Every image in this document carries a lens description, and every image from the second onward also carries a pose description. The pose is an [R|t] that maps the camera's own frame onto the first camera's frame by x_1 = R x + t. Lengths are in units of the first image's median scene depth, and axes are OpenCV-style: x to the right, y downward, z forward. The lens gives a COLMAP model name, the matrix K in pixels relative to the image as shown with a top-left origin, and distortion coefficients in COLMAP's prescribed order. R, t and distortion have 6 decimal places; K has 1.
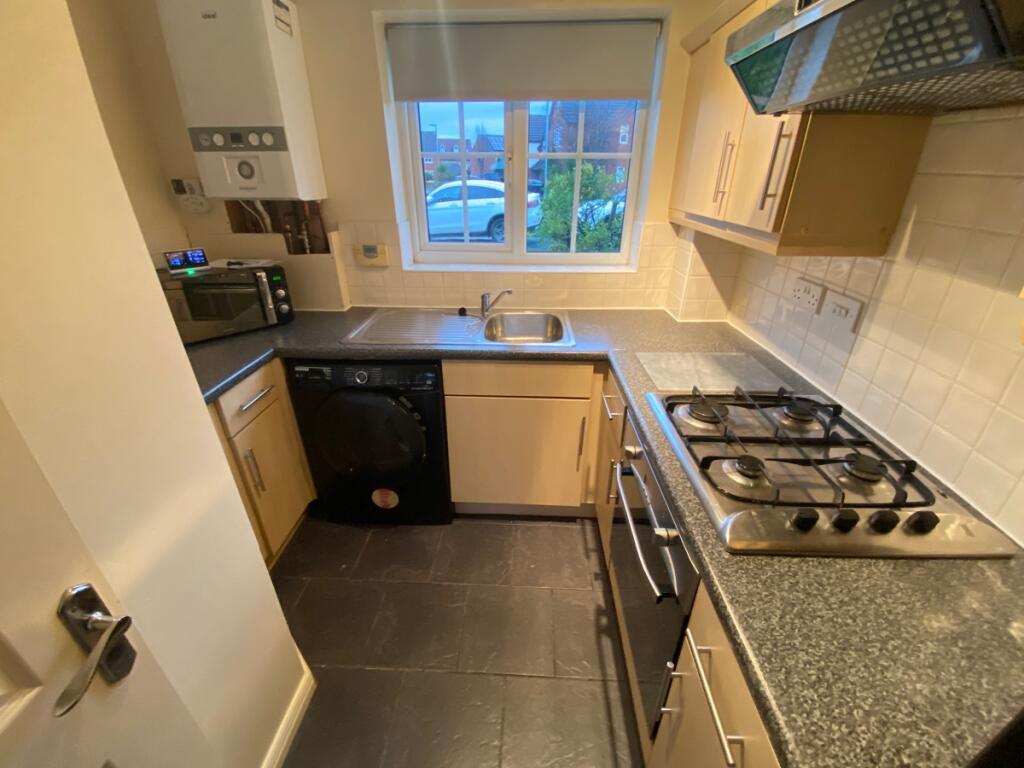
lens RADIAL K [[423.5, 0, 511.0], [0, 423.5, 379.6], [0, 0, 1]] dist [0.011127, -0.004391]
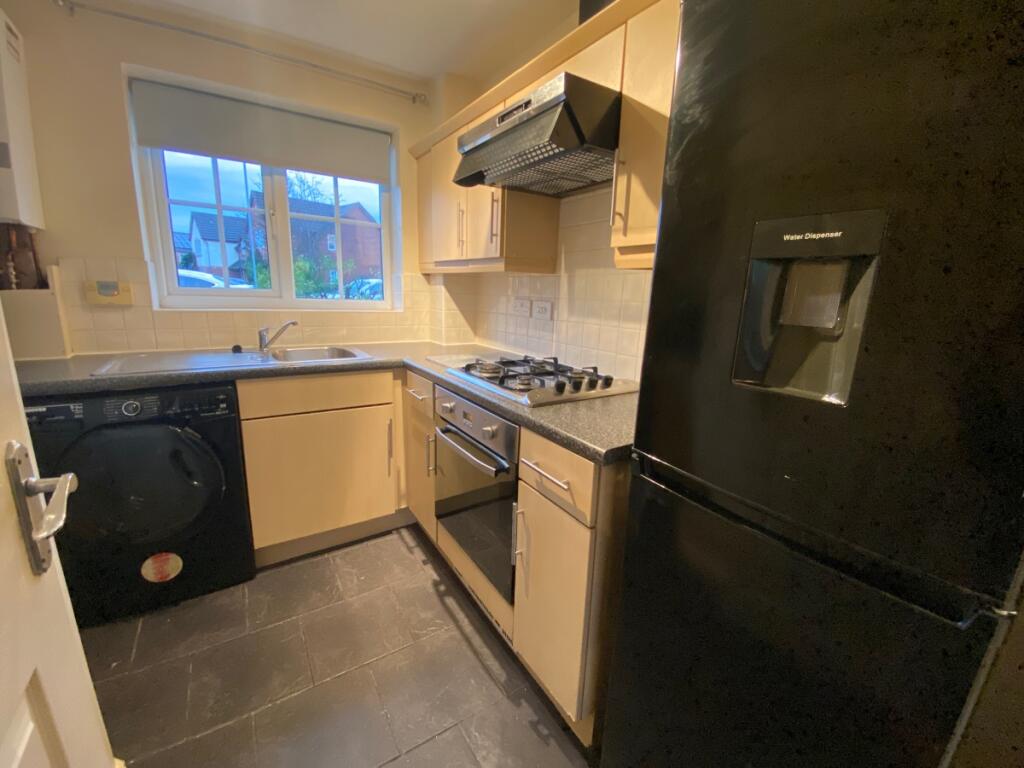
lens RADIAL K [[423.5, 0, 515.7], [0, 423.5, 383.3], [0, 0, 1]] dist [0.011127, -0.004391]
pose [[0.807922, -0.101448, 0.580492, -0.205291], [0.225120, 0.963491, -0.144938, 0.232230], [-0.544594, 0.247779, 0.801263, -0.130517]]
